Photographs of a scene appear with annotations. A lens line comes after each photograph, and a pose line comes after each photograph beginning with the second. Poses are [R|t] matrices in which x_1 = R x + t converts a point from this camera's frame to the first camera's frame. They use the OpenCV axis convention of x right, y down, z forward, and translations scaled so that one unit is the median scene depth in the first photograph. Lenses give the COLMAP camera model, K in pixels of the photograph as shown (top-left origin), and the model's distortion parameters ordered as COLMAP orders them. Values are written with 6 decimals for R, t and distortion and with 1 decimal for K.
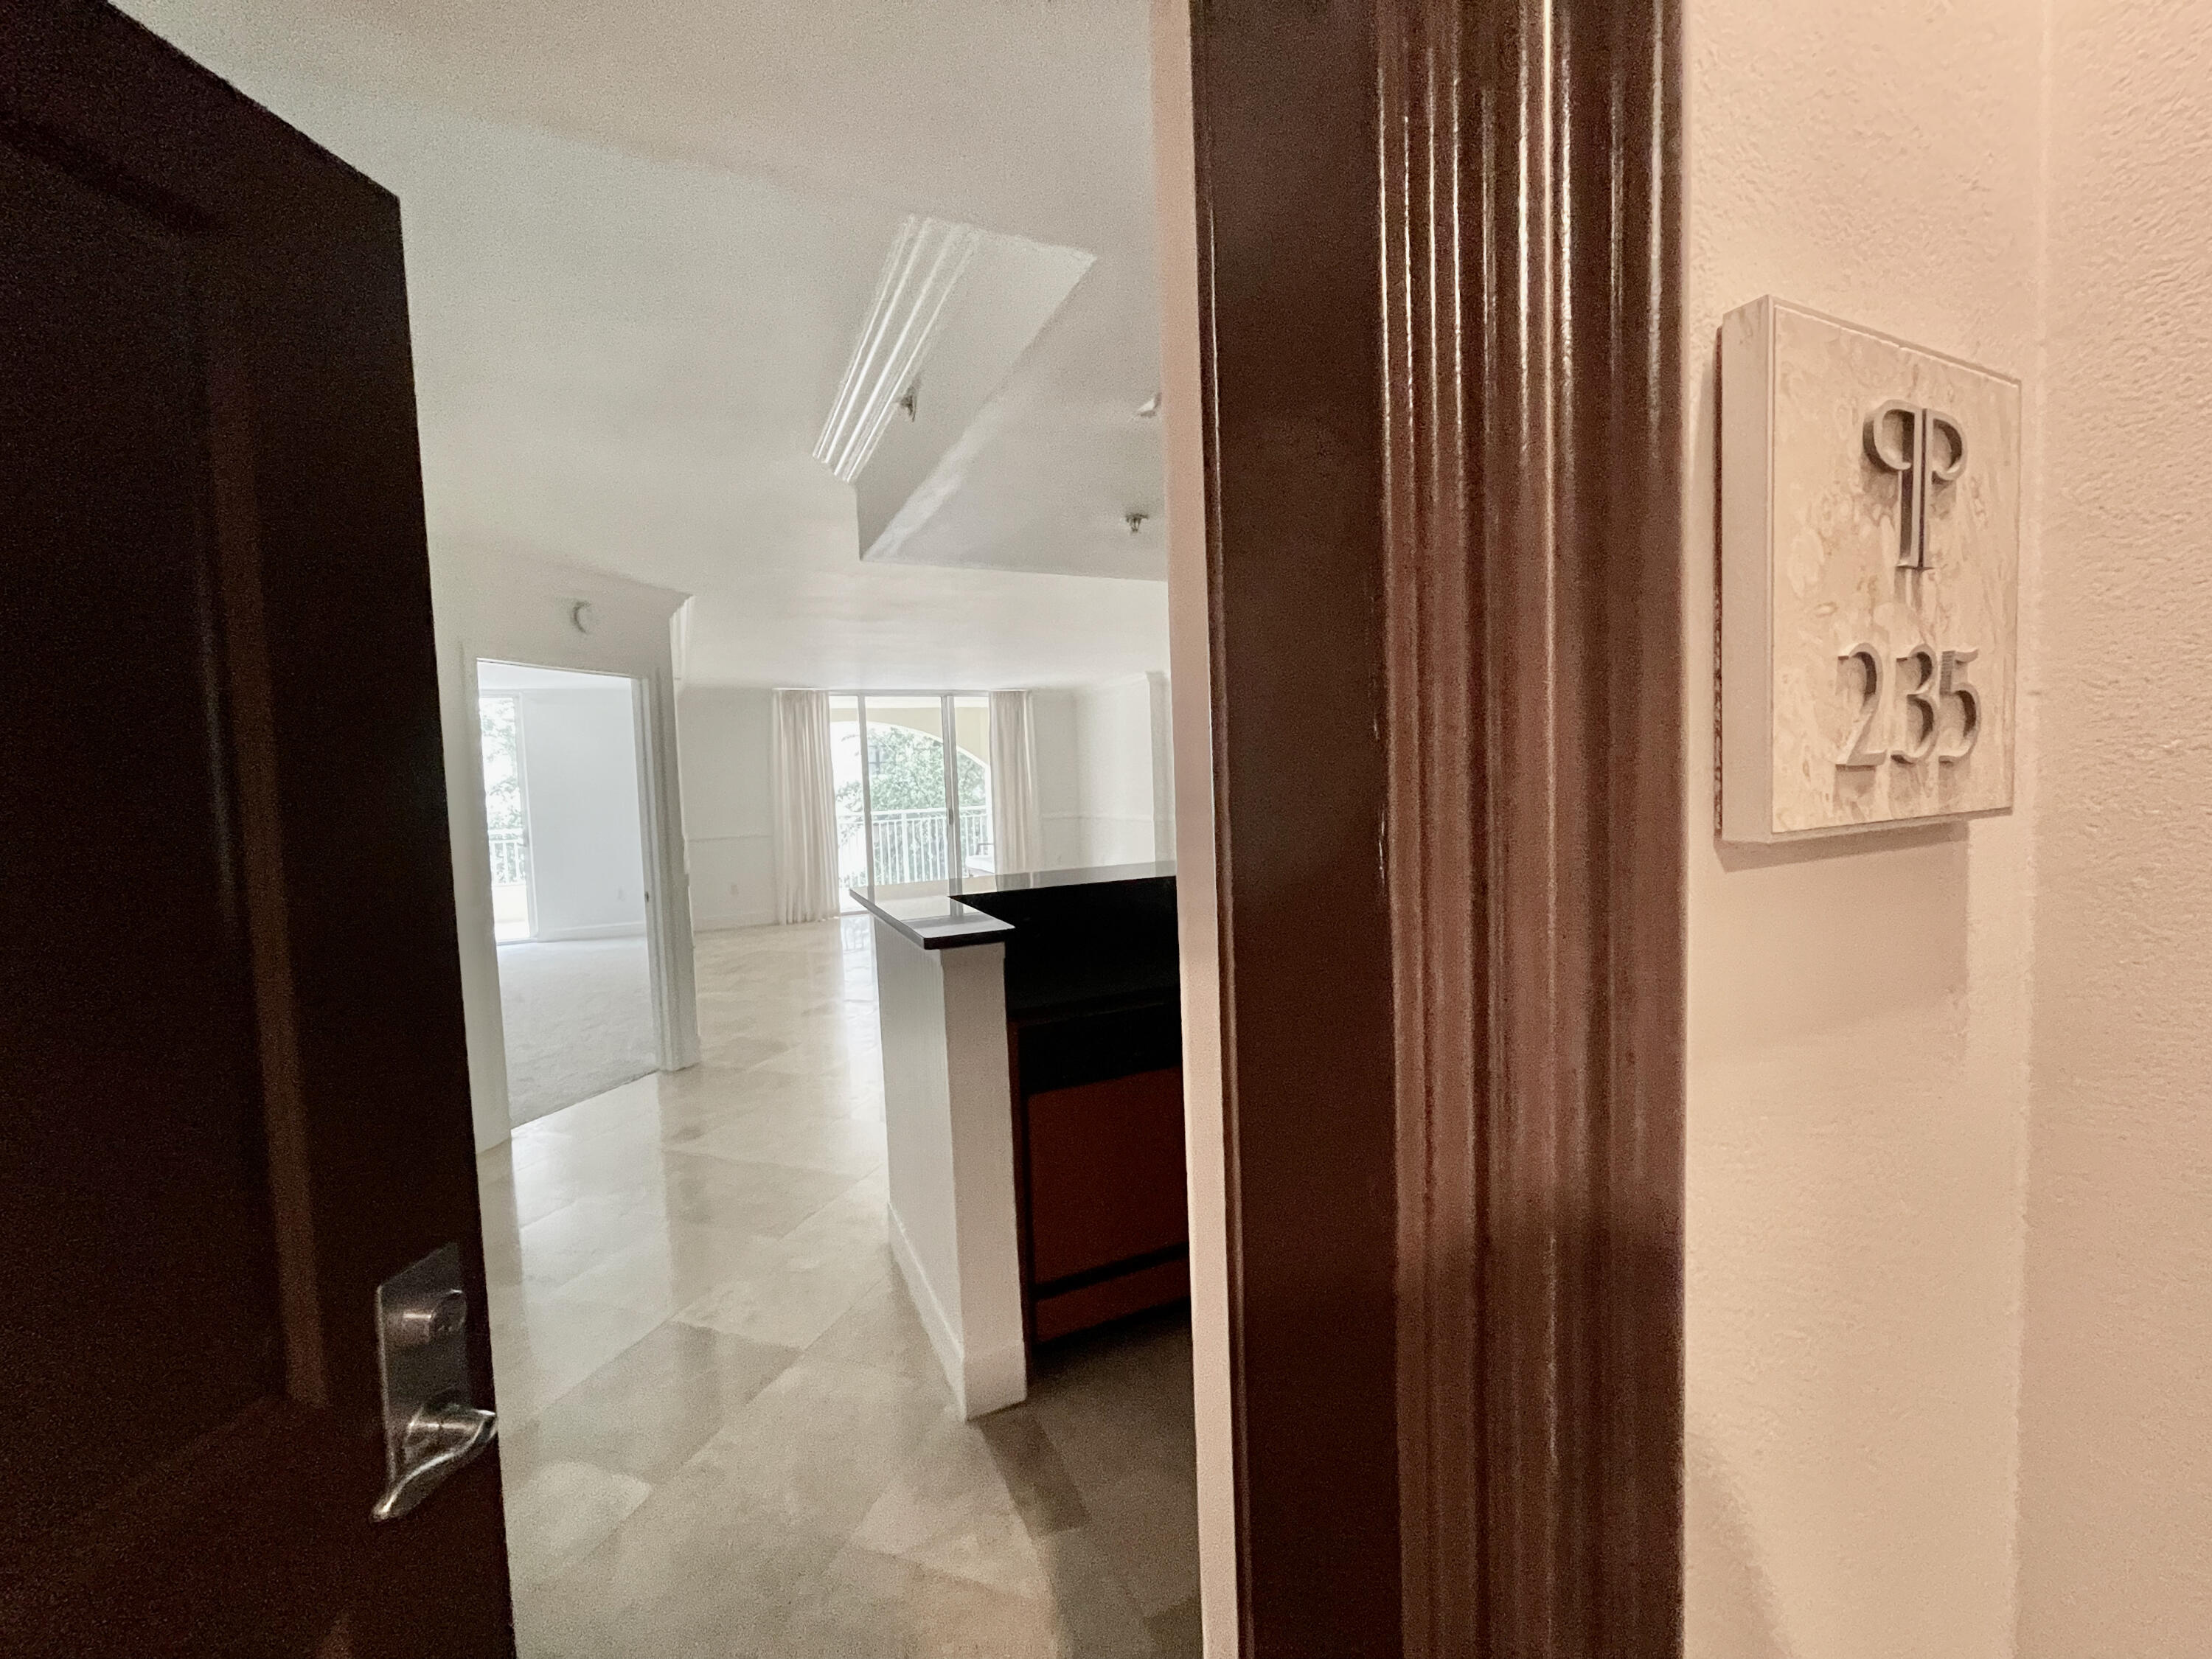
lens RADIAL K [[890.3, 0, 1141.1], [0, 890.3, 821.1], [0, 0, 1]] dist [0.000563, 0.000054]
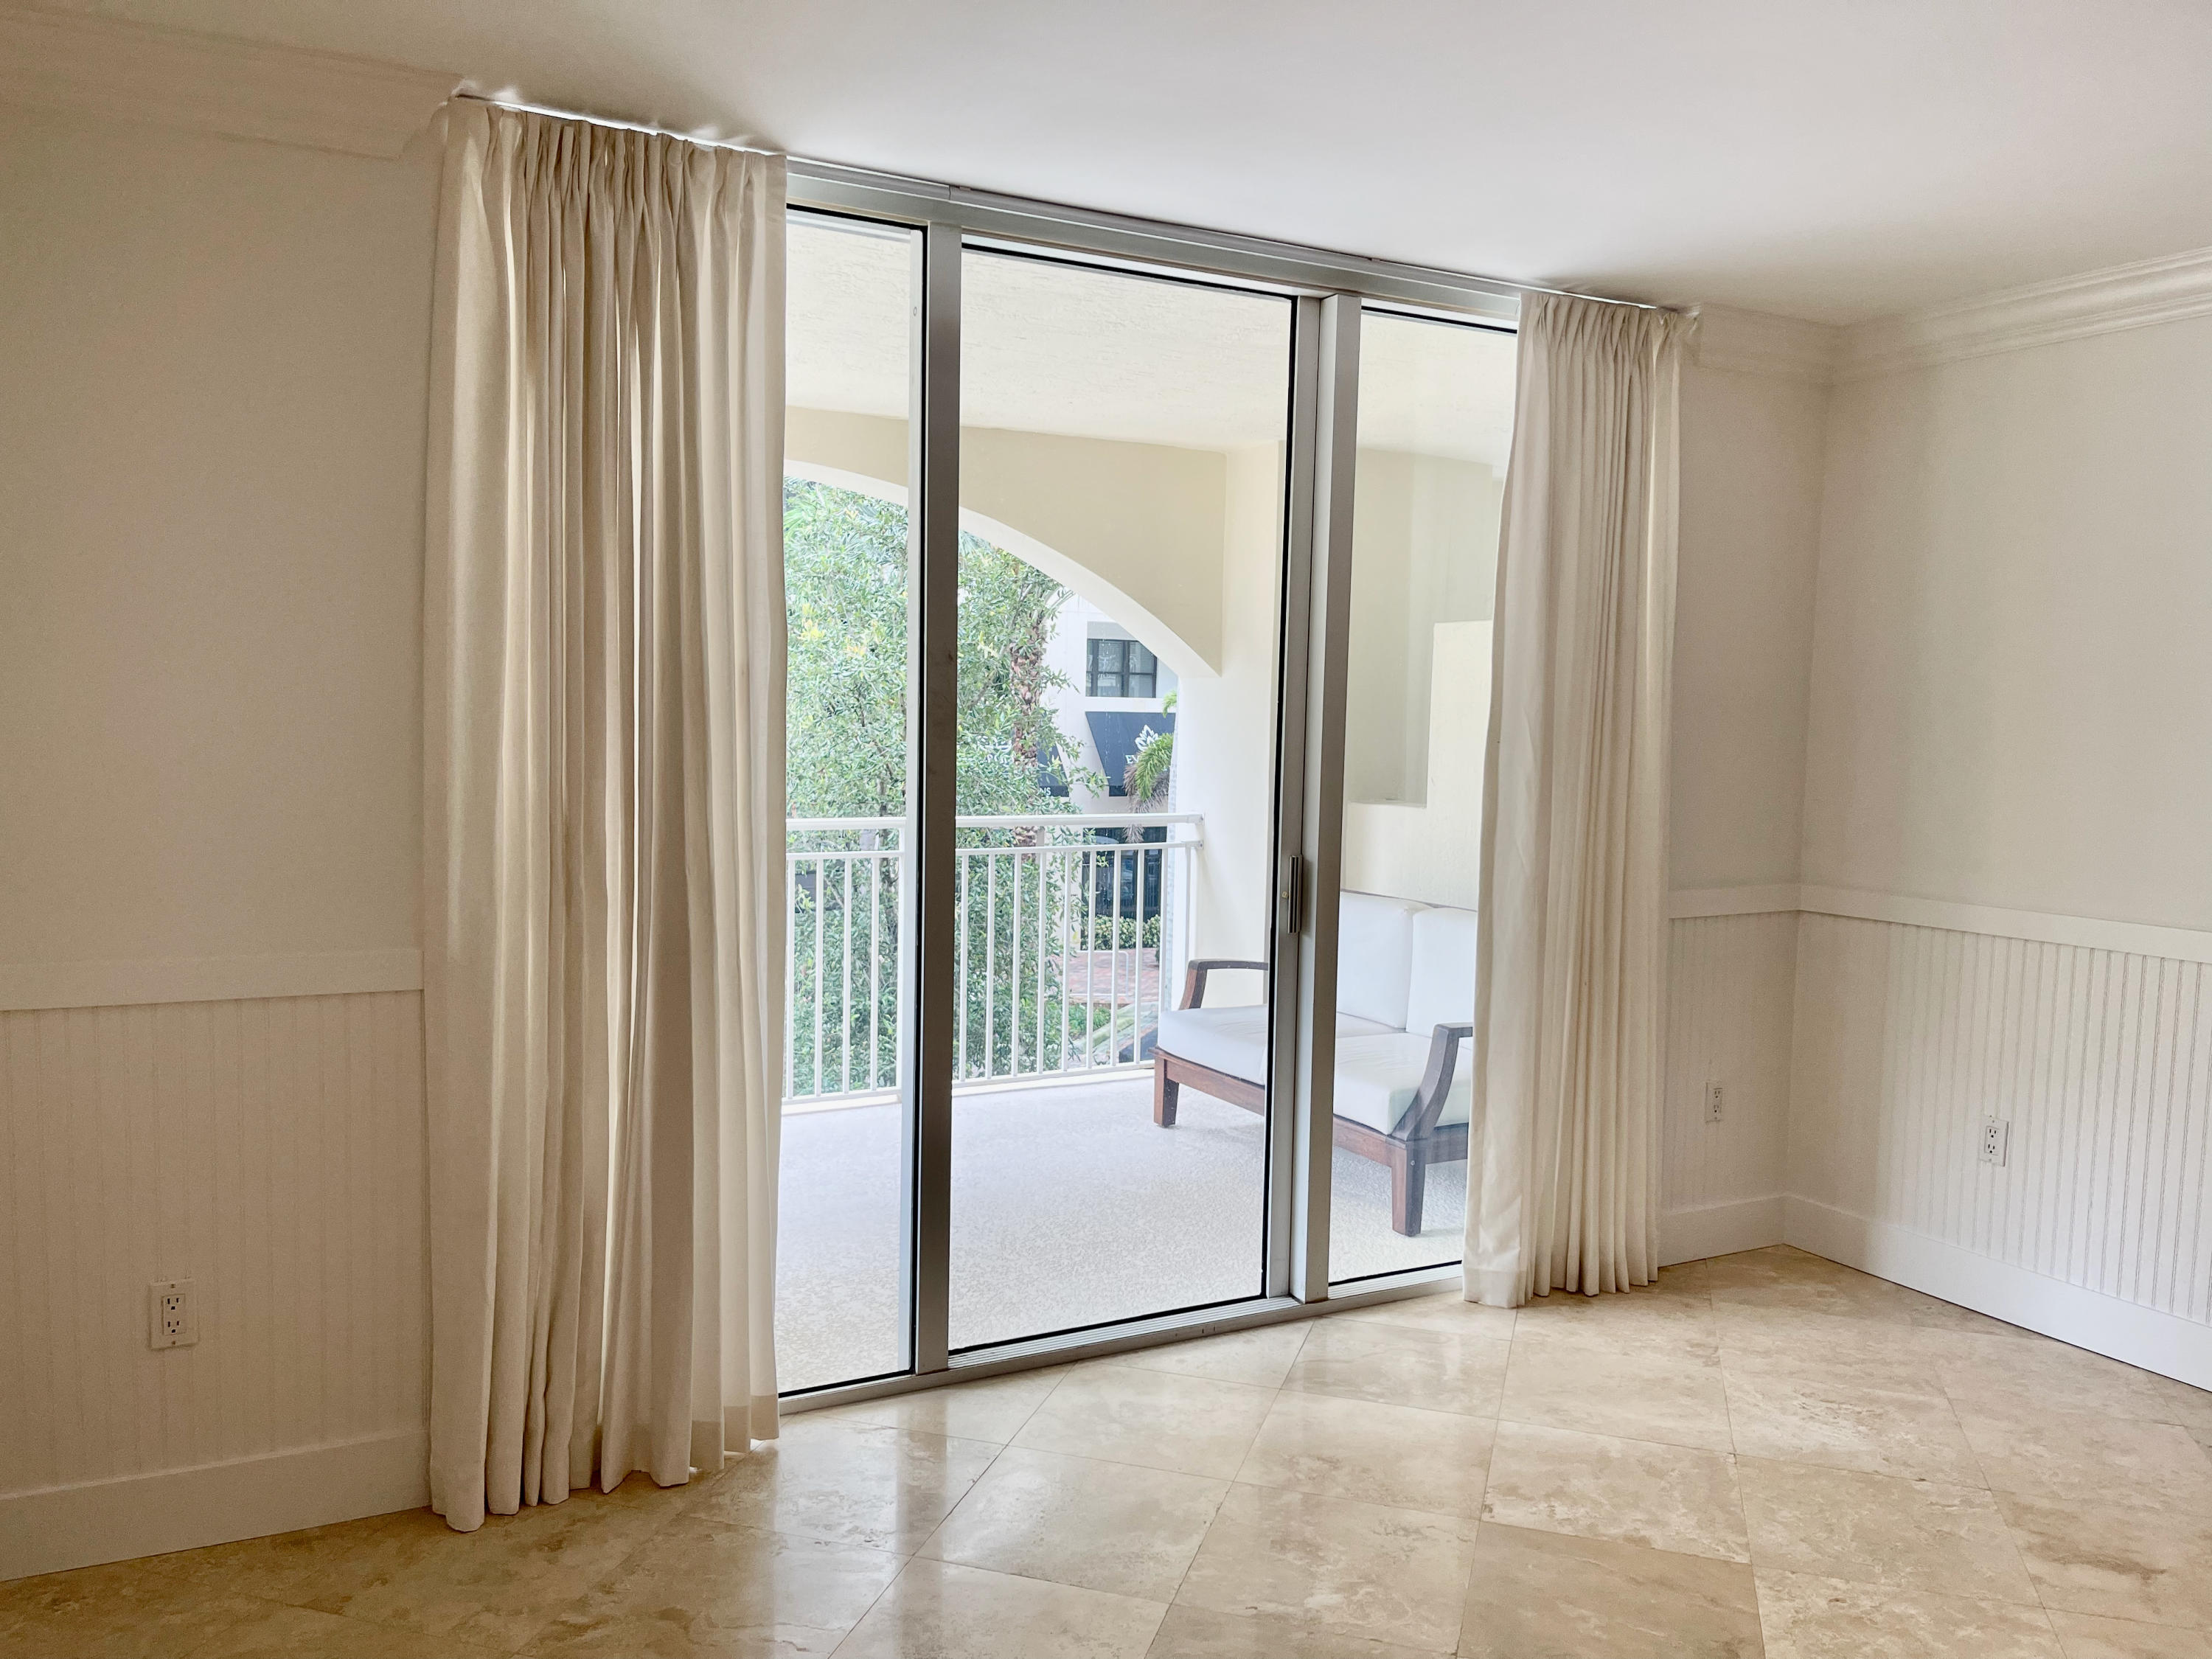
lens RADIAL K [[1568.8, 0, 1106.0], [0, 1568.8, 829.5], [0, 0, 1]] dist [0.002360, -0.000392]
pose [[0.997711, 0.049994, 0.045536, -0.300390], [-0.051028, 0.998458, 0.021839, -0.028106], [-0.044374, -0.024112, 0.998724, 0.699156]]
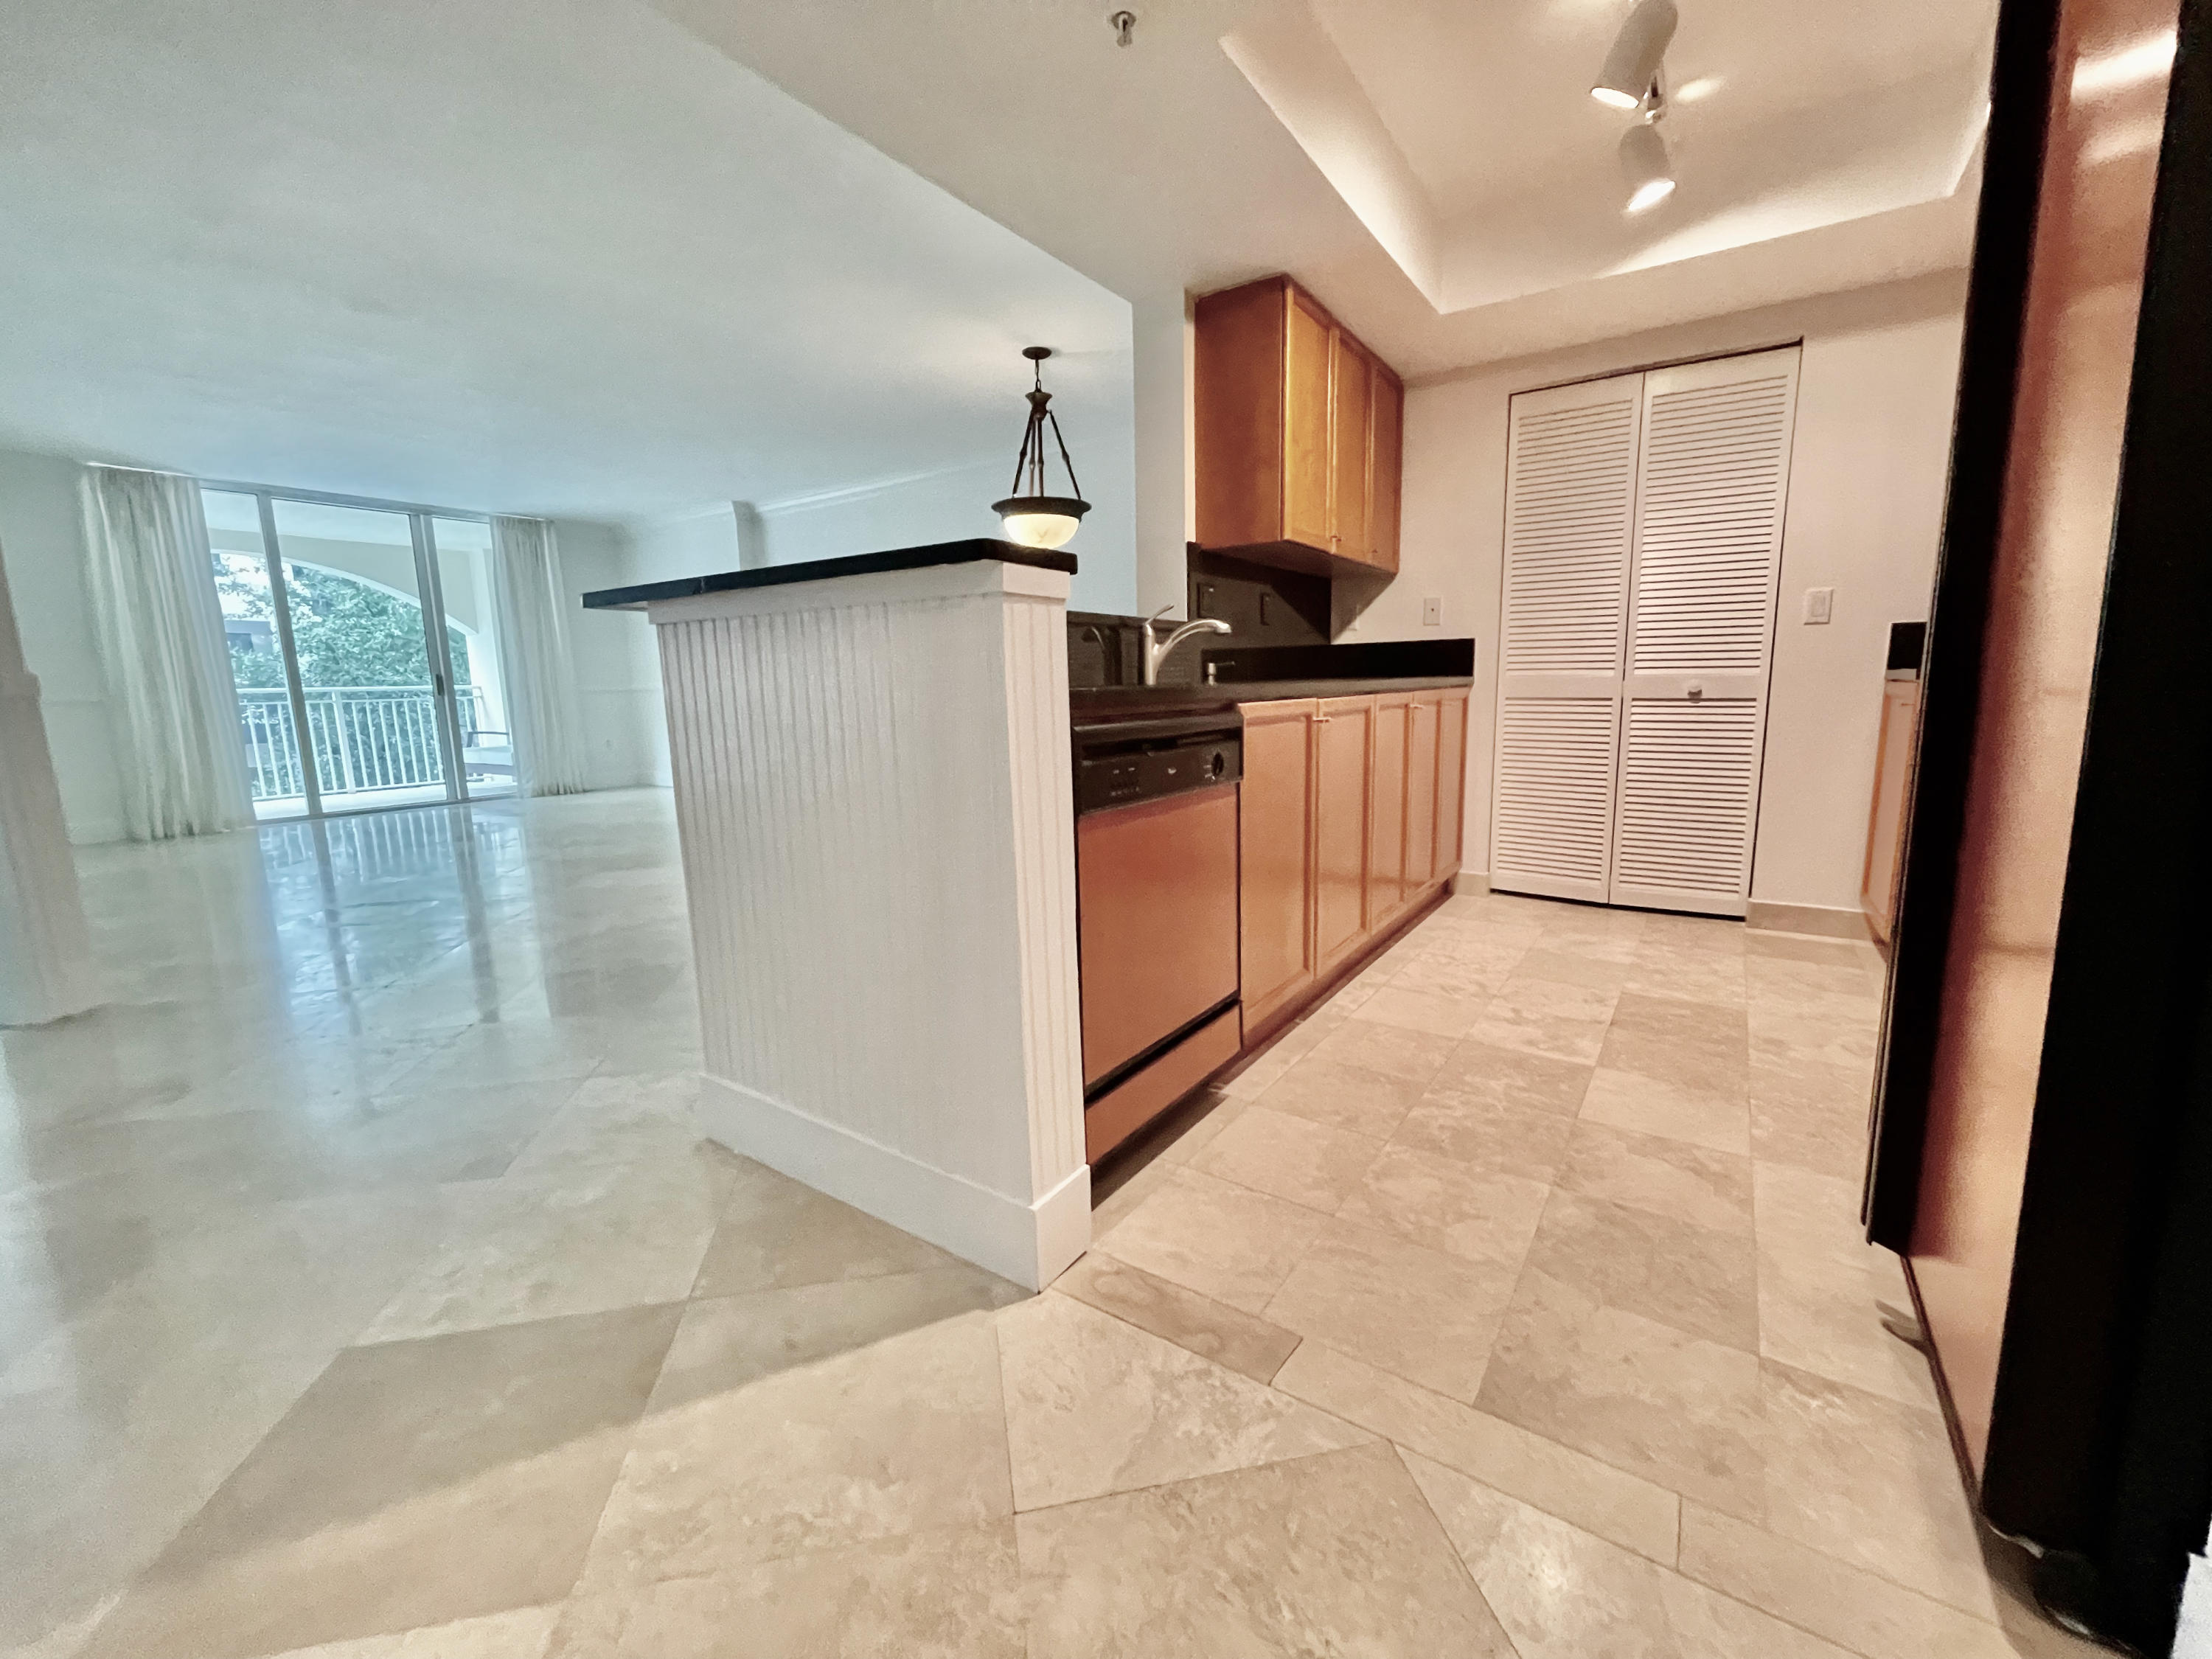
lens RADIAL K [[884.3, 0, 1115.1], [0, 884.3, 824.2], [0, 0, 1]] dist [0.001486, 0.000234]
pose [[0.872243, -0.058207, 0.485597, -0.096362], [0.014509, 0.995535, 0.093270, 0.054673], [-0.488858, -0.074308, 0.869193, 0.088706]]
